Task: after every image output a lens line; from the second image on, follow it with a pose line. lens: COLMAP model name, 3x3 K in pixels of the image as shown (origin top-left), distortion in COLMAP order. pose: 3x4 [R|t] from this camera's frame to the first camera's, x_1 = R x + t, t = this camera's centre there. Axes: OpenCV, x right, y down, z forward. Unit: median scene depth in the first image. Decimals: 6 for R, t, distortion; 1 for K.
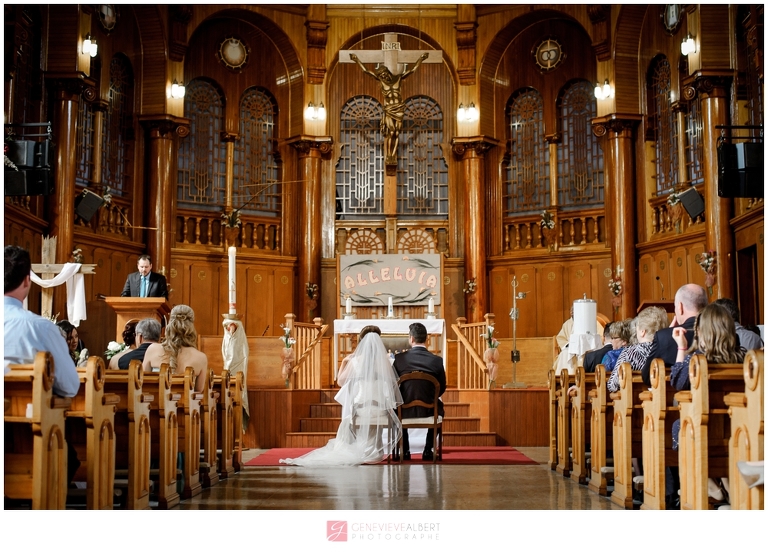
lens RADIAL K [[1288.3, 0, 384.0], [0, 1288.3, 278.4], [0, 0, 1]] dist [-0.104540, 0.000000]
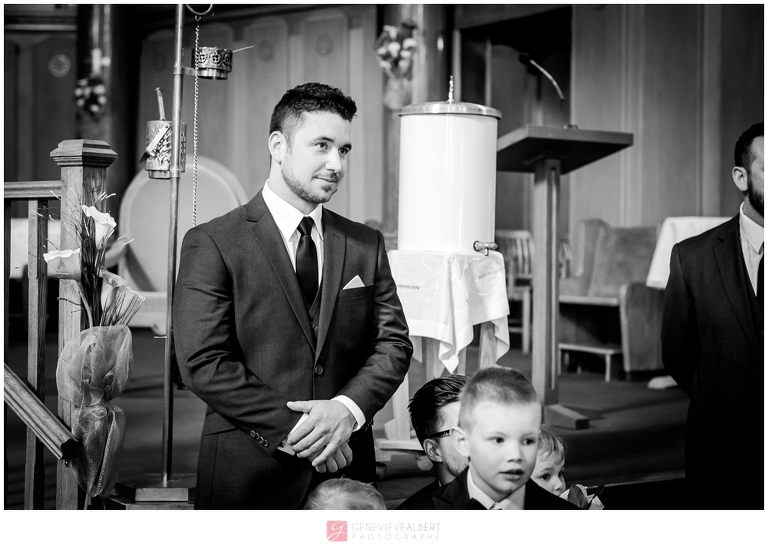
lens RADIAL K [[1288.3, 0, 384.3], [0, 1288.3, 277.3], [0, 0, 1]] dist [-0.104540, 0.000000]
pose [[0.811184, 0.002661, 0.584785, 0.007561], [-0.071989, 0.992838, 0.095343, 0.023403], [-0.580343, -0.119439, 0.805566, 0.728275]]
